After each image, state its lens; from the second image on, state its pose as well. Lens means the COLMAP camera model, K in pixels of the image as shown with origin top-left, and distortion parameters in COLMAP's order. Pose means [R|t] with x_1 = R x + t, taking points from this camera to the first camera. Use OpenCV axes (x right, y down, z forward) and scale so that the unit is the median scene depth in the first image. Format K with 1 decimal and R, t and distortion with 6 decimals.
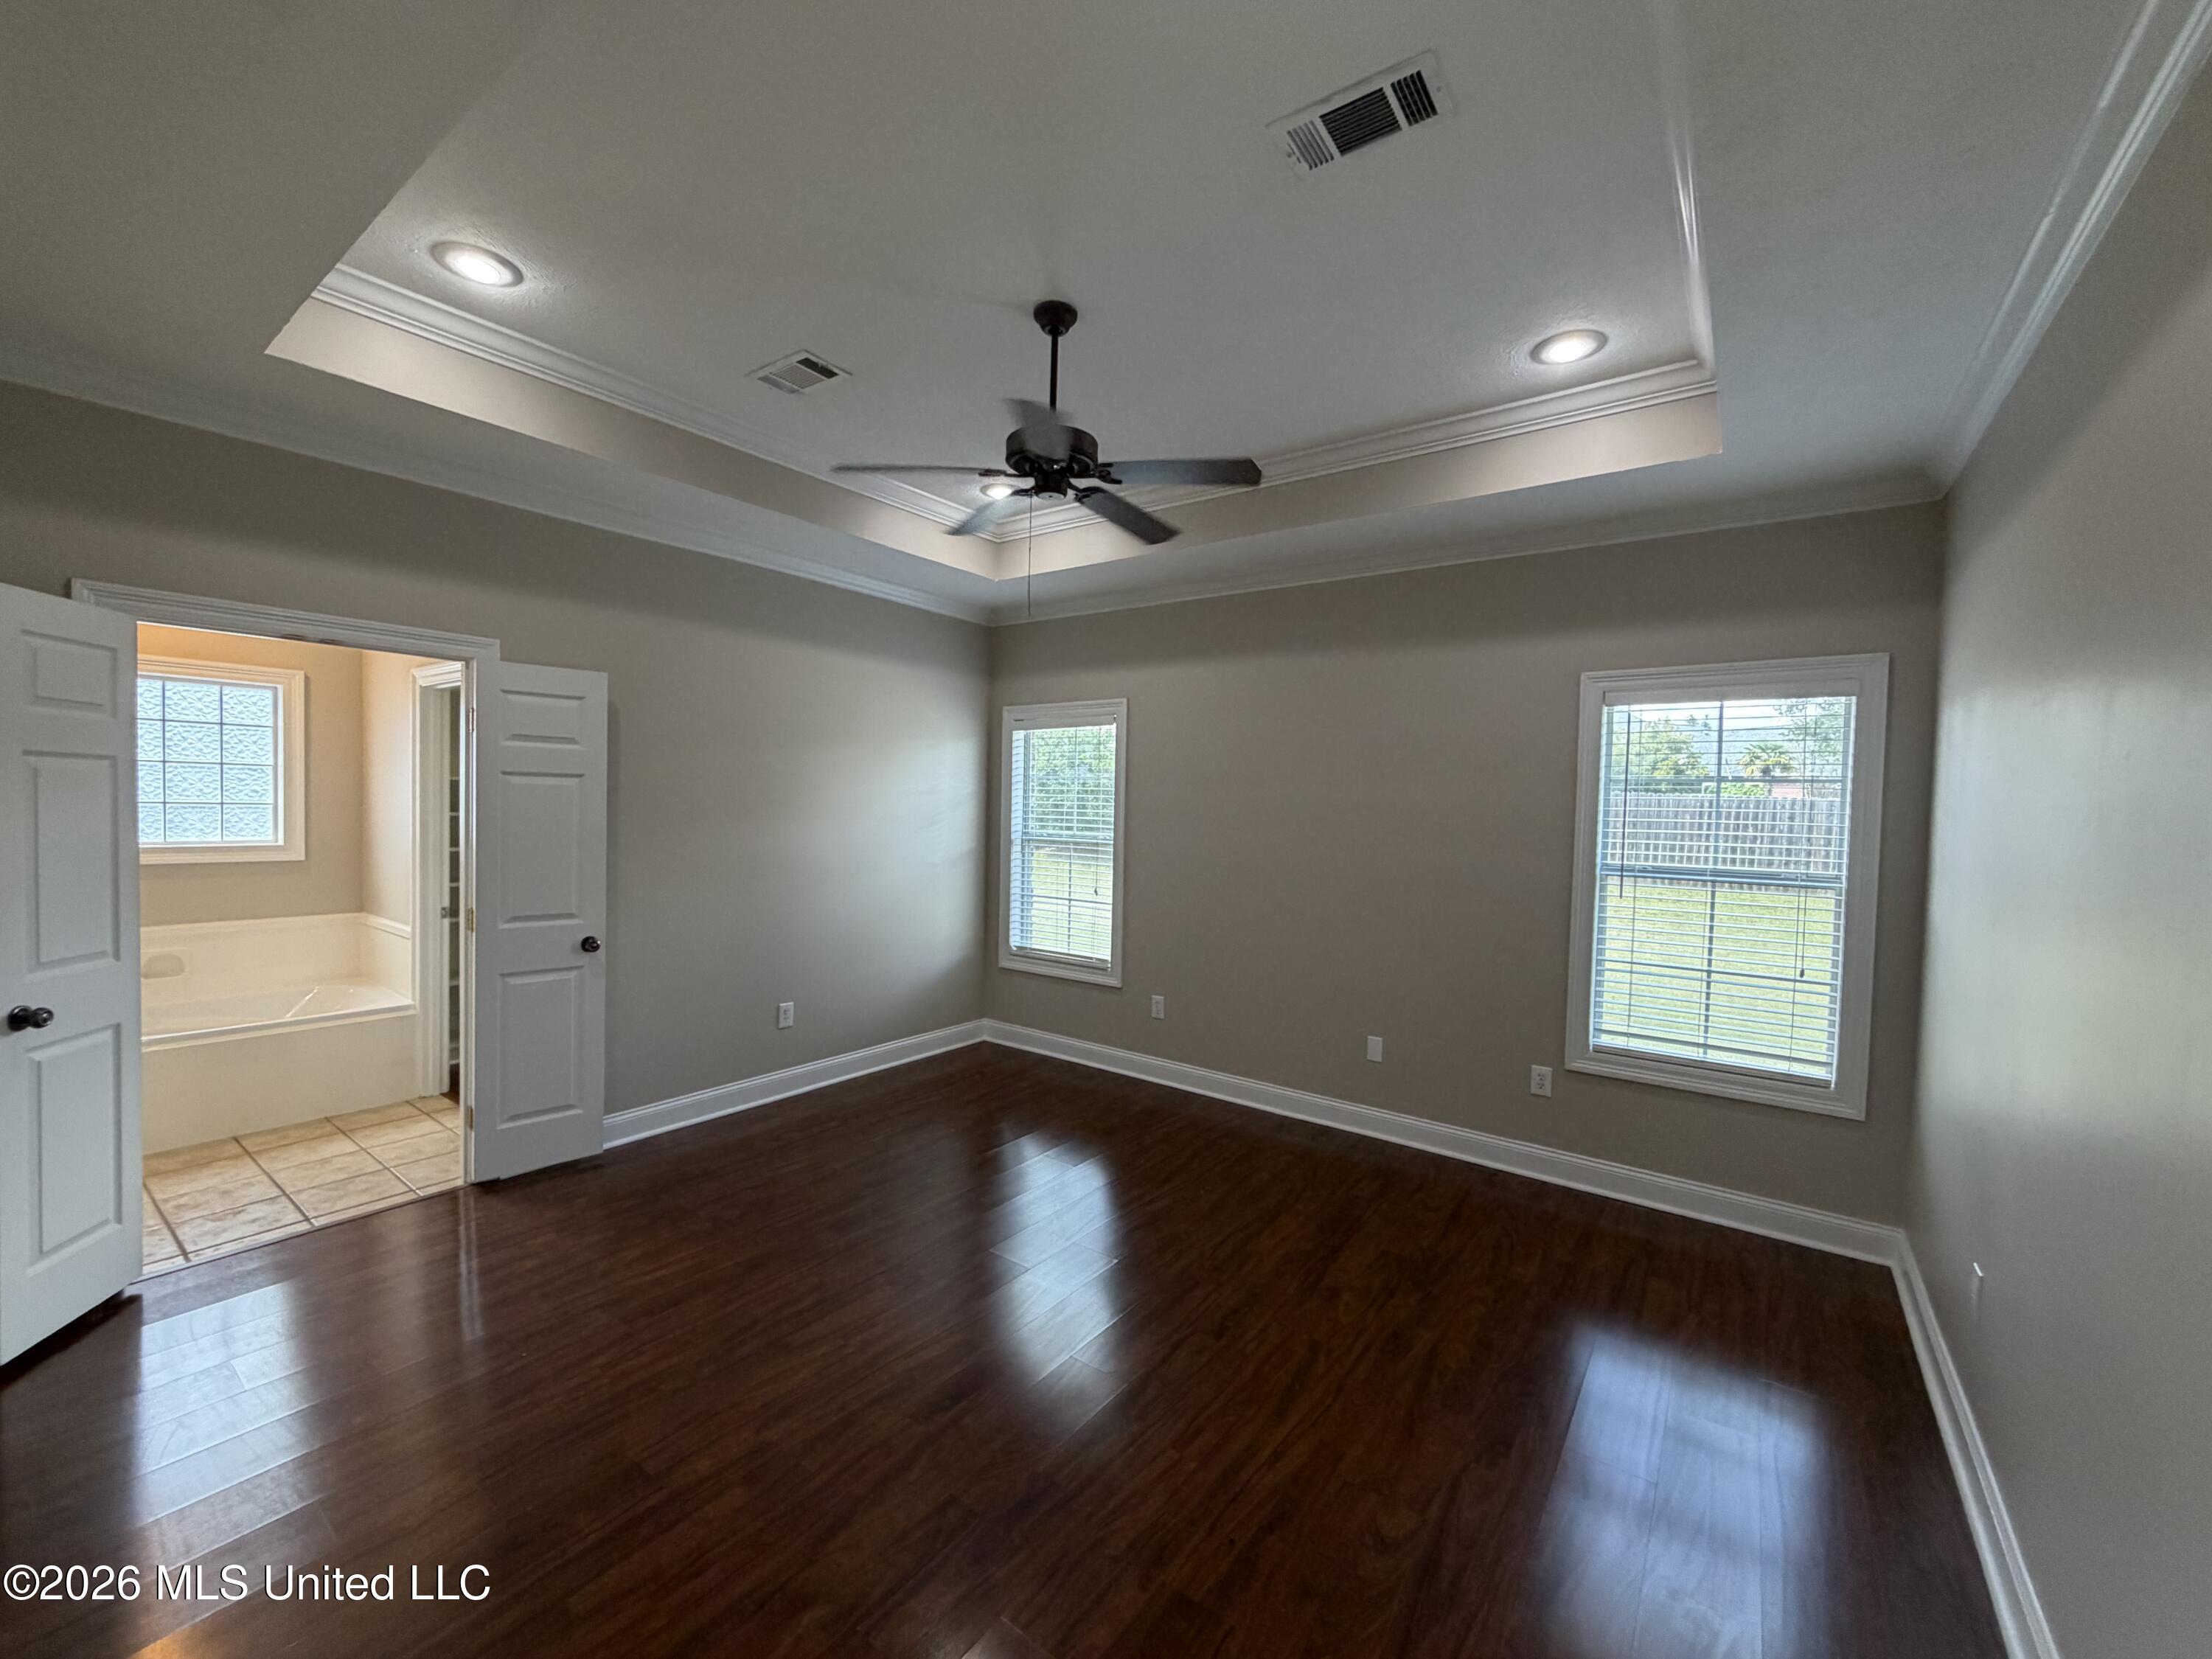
lens RADIAL K [[888.2, 0, 1125.0], [0, 888.2, 813.0], [0, 0, 1]] dist [0.000670, 0.000113]
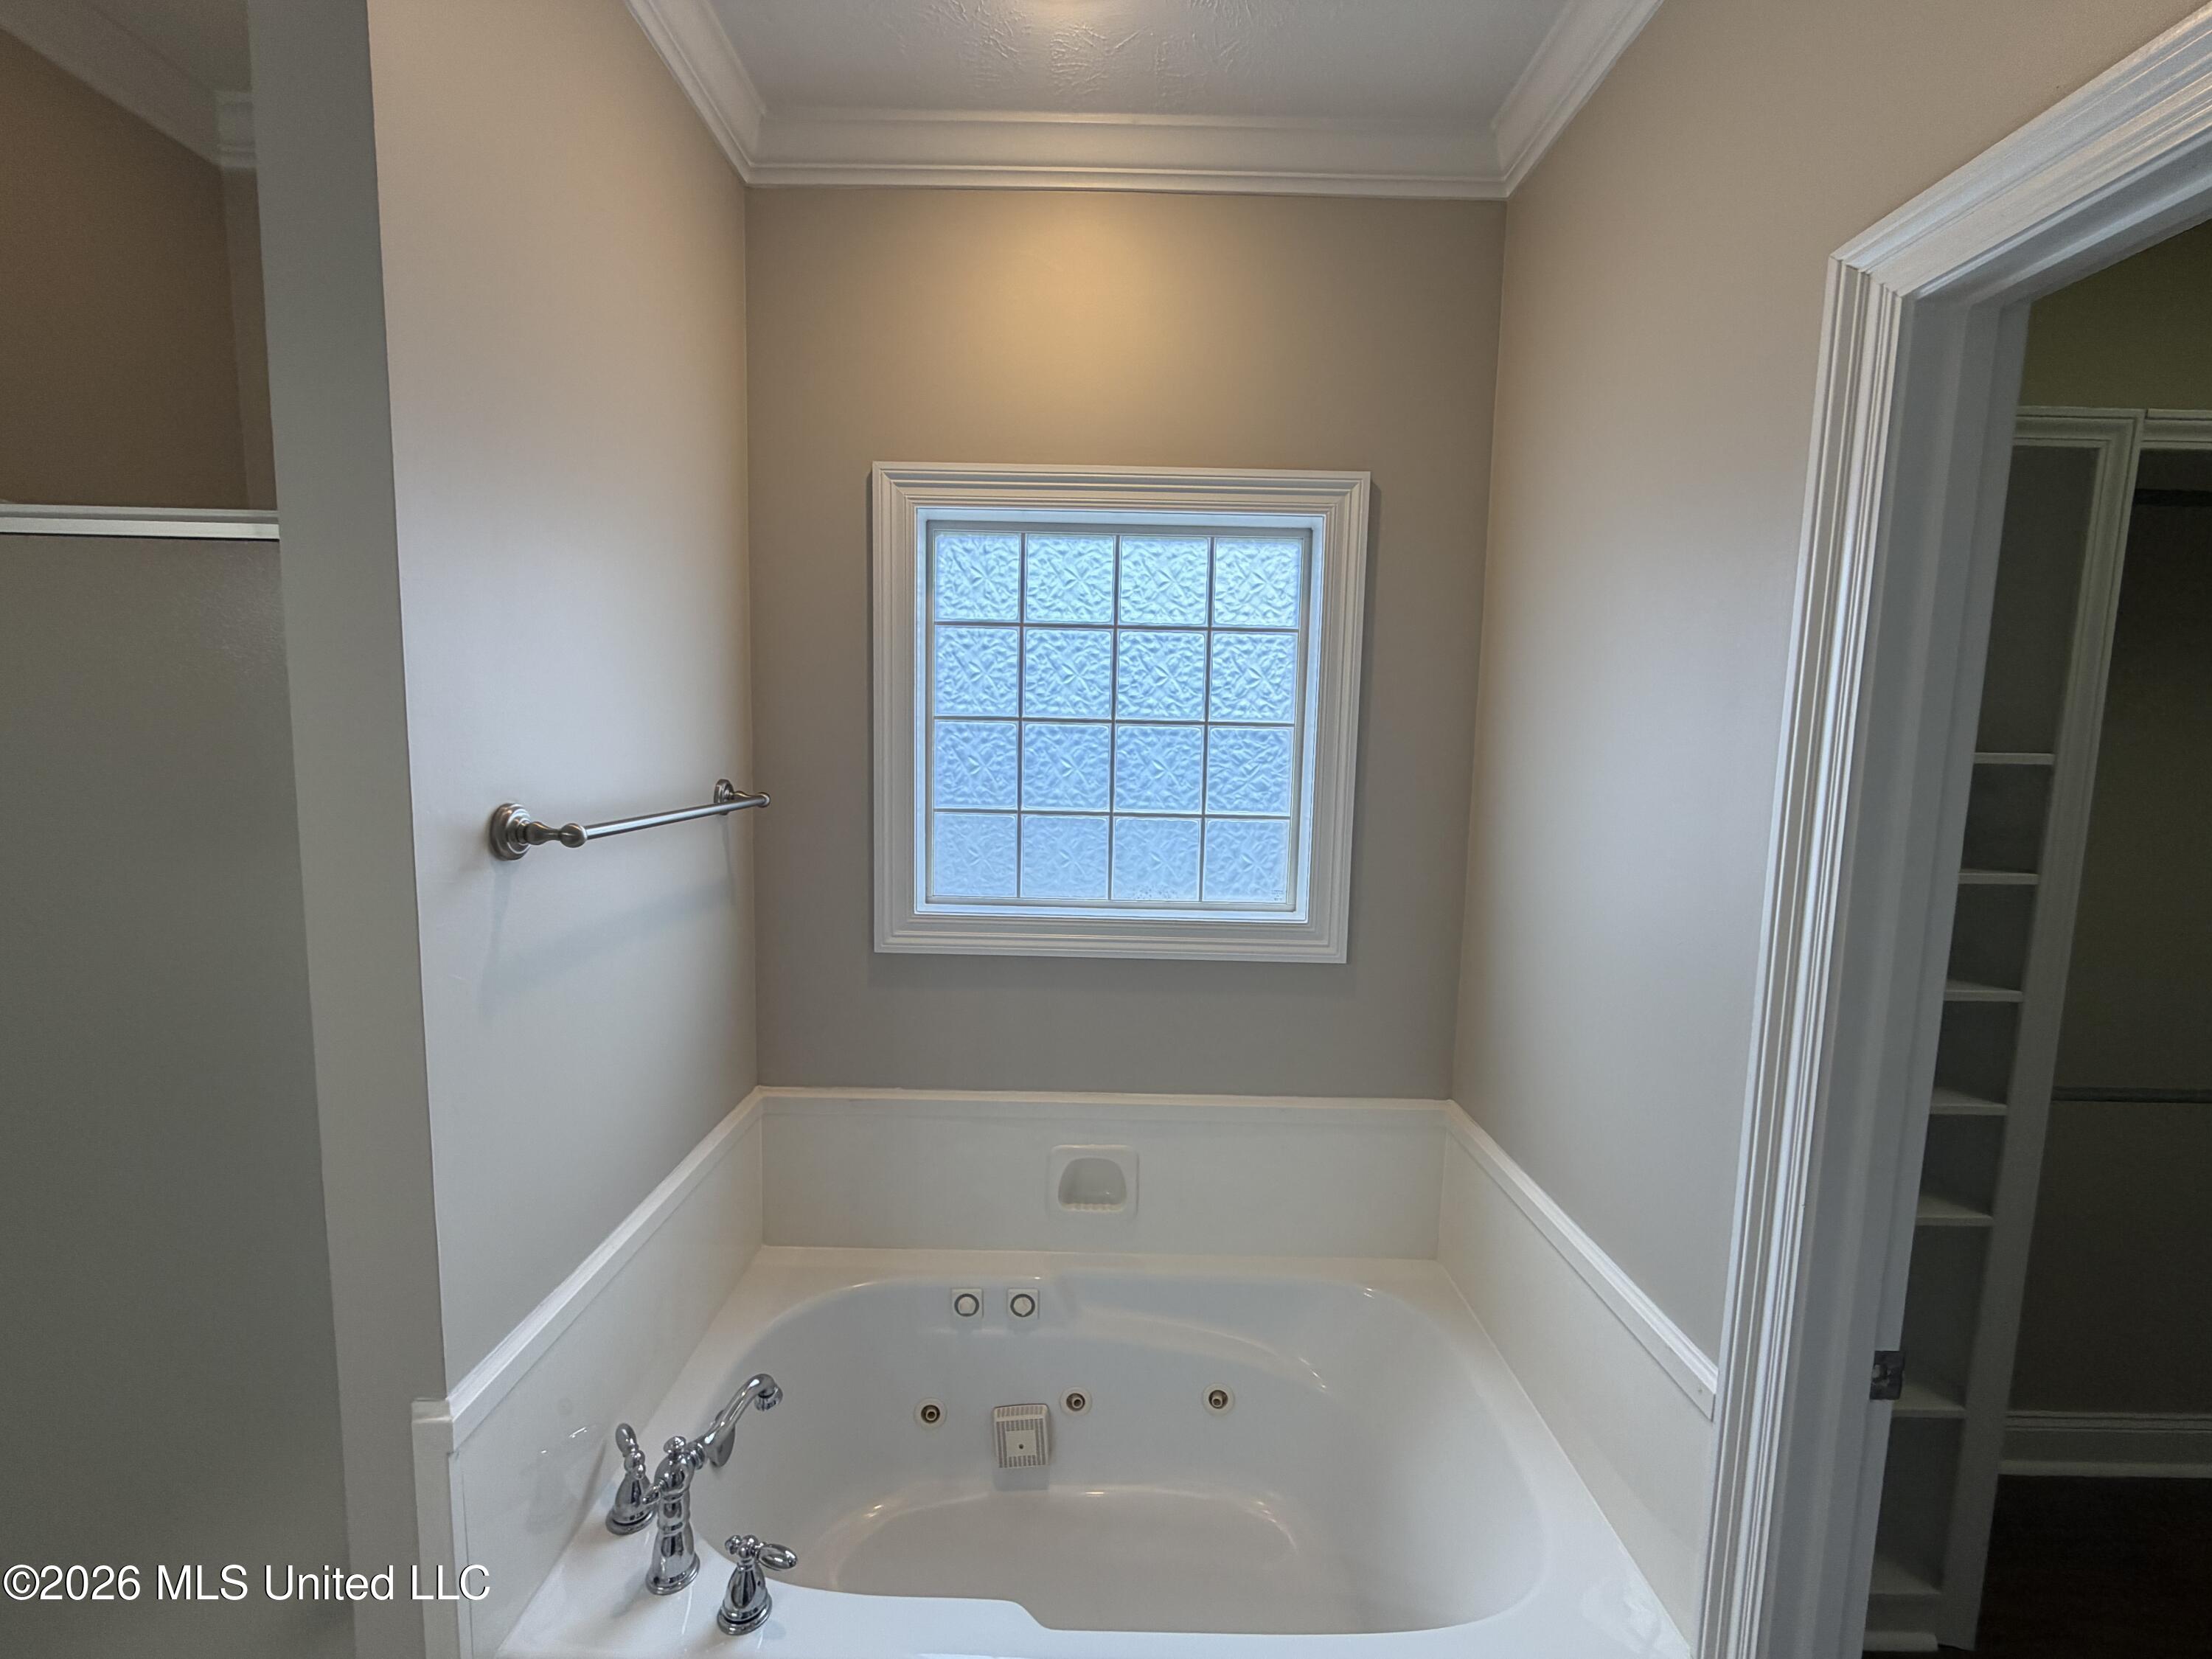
lens RADIAL K [[888.2, 0, 1100.8], [0, 888.2, 831.9], [0, 0, 1]] dist [0.000670, 0.000113]
pose [[0.591522, 0.073172, -0.802962, -0.677672], [-0.027036, 0.997114, 0.070948, -0.031695], [0.805836, -0.020258, 0.591792, 0.682634]]
